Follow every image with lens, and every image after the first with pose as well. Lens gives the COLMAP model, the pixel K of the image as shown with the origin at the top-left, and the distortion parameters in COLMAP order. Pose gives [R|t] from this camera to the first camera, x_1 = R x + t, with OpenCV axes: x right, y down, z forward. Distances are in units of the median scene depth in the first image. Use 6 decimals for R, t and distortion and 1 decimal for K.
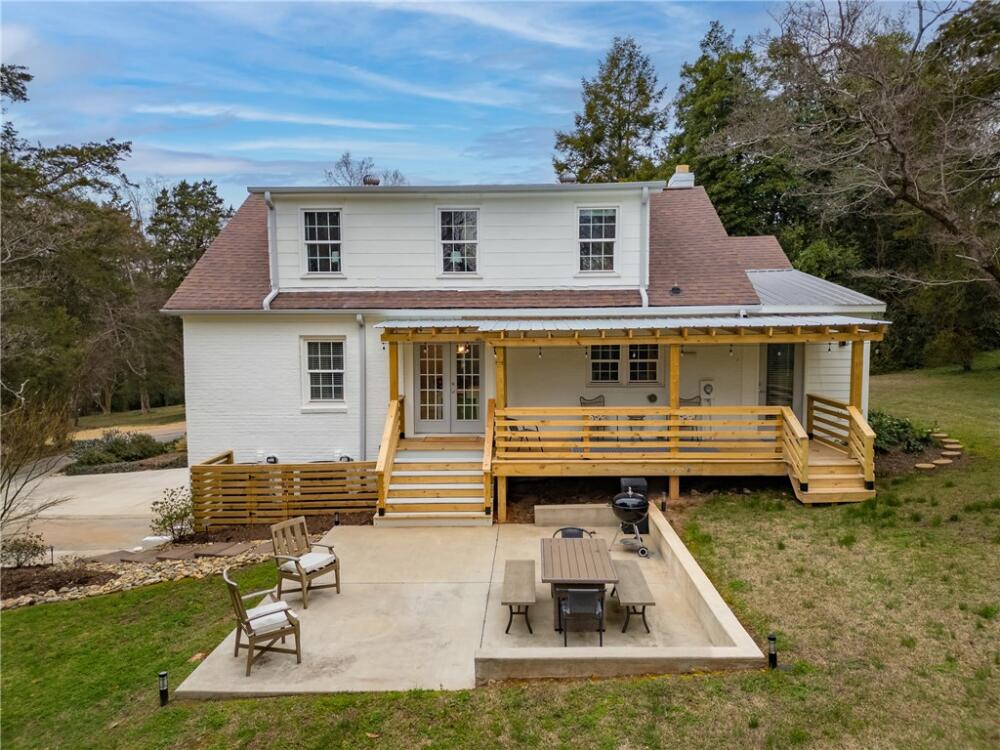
lens RADIAL K [[702.6, 0, 507.1], [0, 702.6, 377.7], [0, 0, 1]] dist [0.037468, -0.016117]
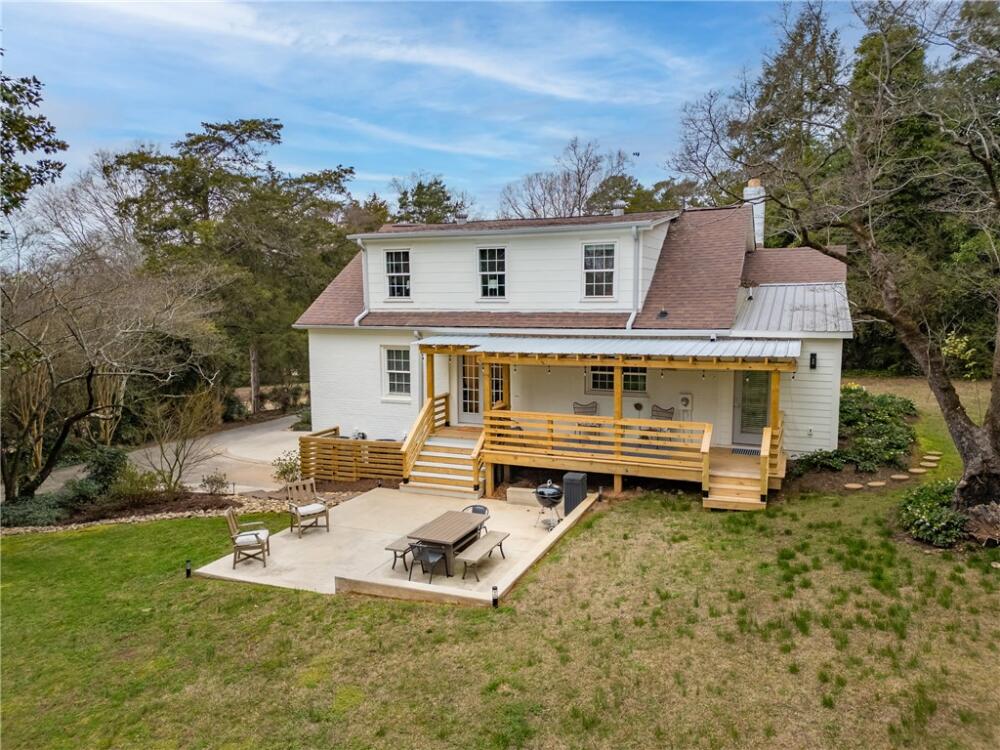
lens RADIAL K [[702.6, 0, 505.4], [0, 702.6, 377.3], [0, 0, 1]] dist [0.037468, -0.016117]
pose [[0.933236, 0.041306, -0.356881, 0.413762], [-0.025667, 0.998496, 0.048447, -0.069815], [0.358345, -0.036052, 0.932893, -0.168341]]
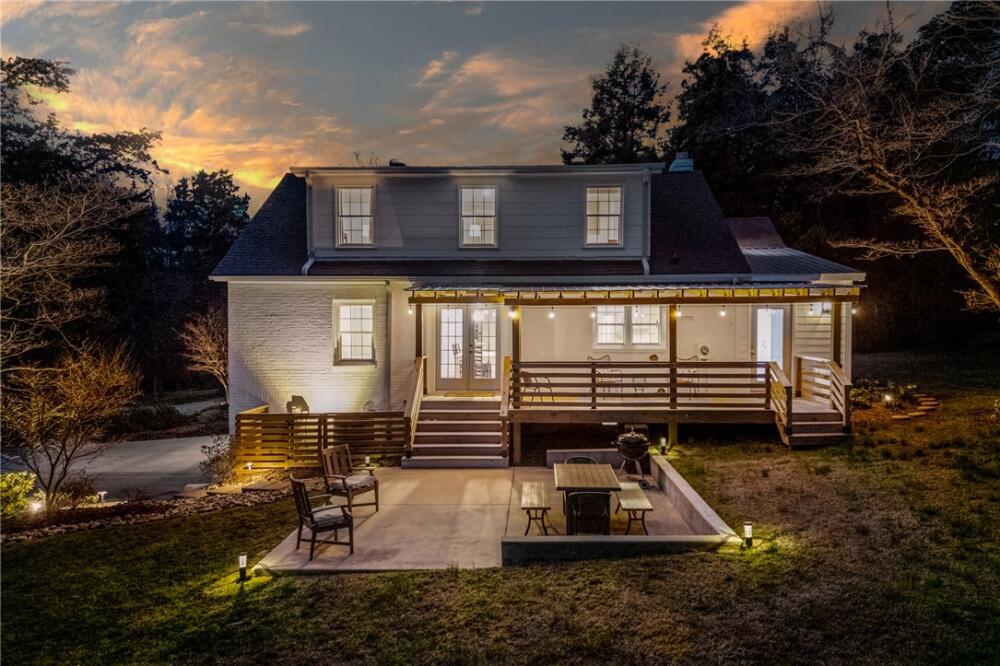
lens RADIAL K [[710.9, 0, 506.7], [0, 710.9, 330.6], [0, 0, 1]] dist [0.046867, -0.032212]
pose [[0.999946, 0.006801, -0.007889, -0.014163], [-0.007233, 0.998398, -0.056110, 0.049569], [0.007495, 0.056165, 0.998393, -0.110555]]
